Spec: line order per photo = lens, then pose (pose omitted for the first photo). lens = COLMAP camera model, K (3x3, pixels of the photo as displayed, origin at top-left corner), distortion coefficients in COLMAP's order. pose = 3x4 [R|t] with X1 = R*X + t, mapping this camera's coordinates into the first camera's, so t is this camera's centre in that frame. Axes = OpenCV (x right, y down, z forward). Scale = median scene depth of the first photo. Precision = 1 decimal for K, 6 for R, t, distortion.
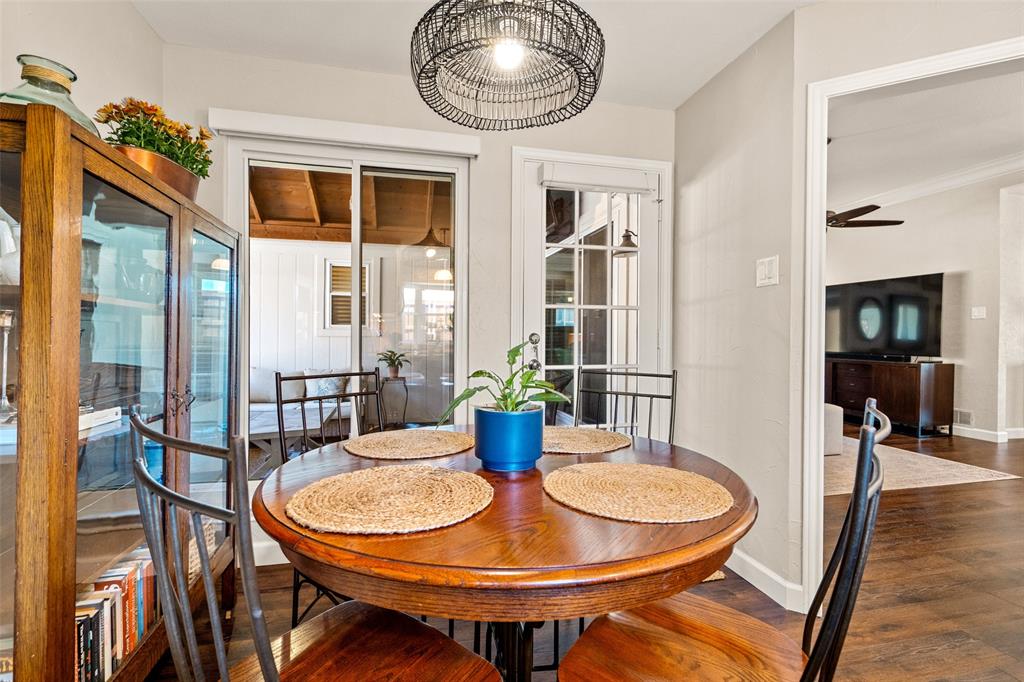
lens RADIAL K [[466.3, 0, 512.0], [0, 466.3, 341.0], [0, 0, 1]] dist [0.000650, 0.000407]
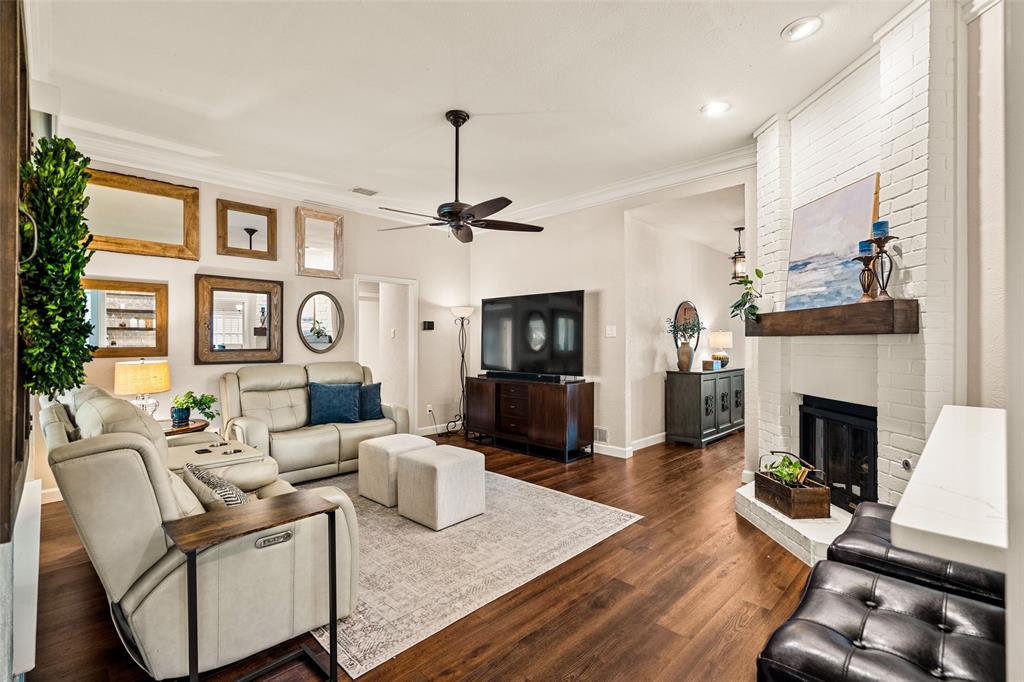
lens RADIAL K [[458.3, 0, 502.5], [0, 458.3, 341.2], [0, 0, 1]] dist [-0.000345, 0.000121]
pose [[0.859074, -0.012695, 0.511695, 0.281782], [0.014721, 0.999892, 0.000094, -0.040558], [-0.511640, 0.007452, 0.859167, 0.259974]]
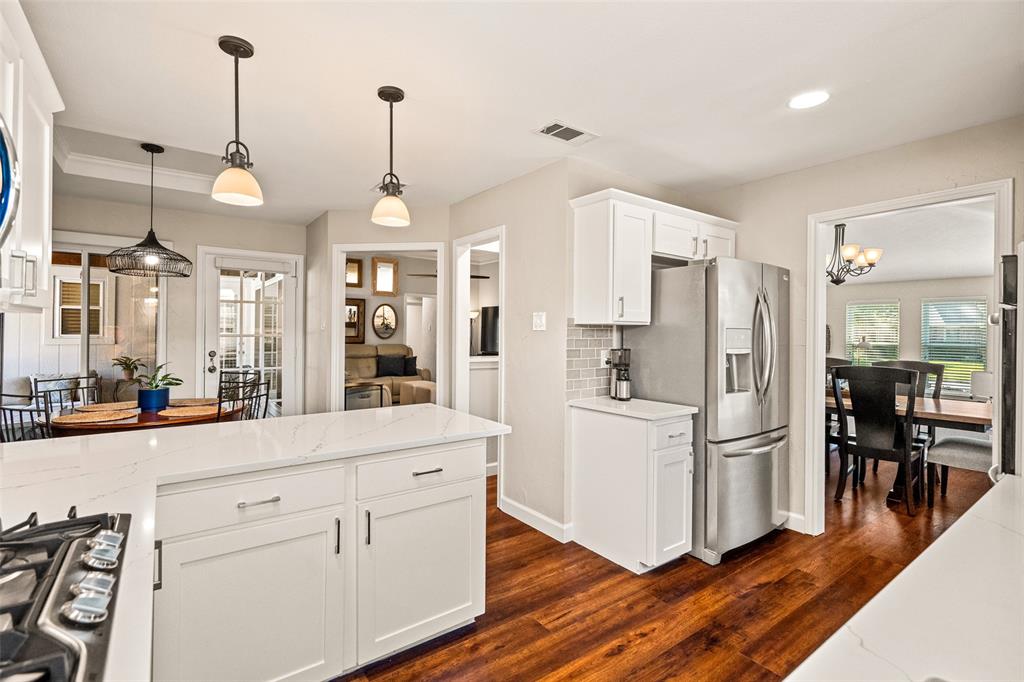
lens RADIAL K [[476.9, 0, 508.8], [0, 476.9, 334.5], [0, 0, 1]] dist [-0.002084, 0.000091]
pose [[0.923353, -0.000927, 0.383952, 0.190872], [0.000730, 1.000000, 0.000657, -0.038727], [-0.383952, -0.000326, 0.923353, -0.537078]]
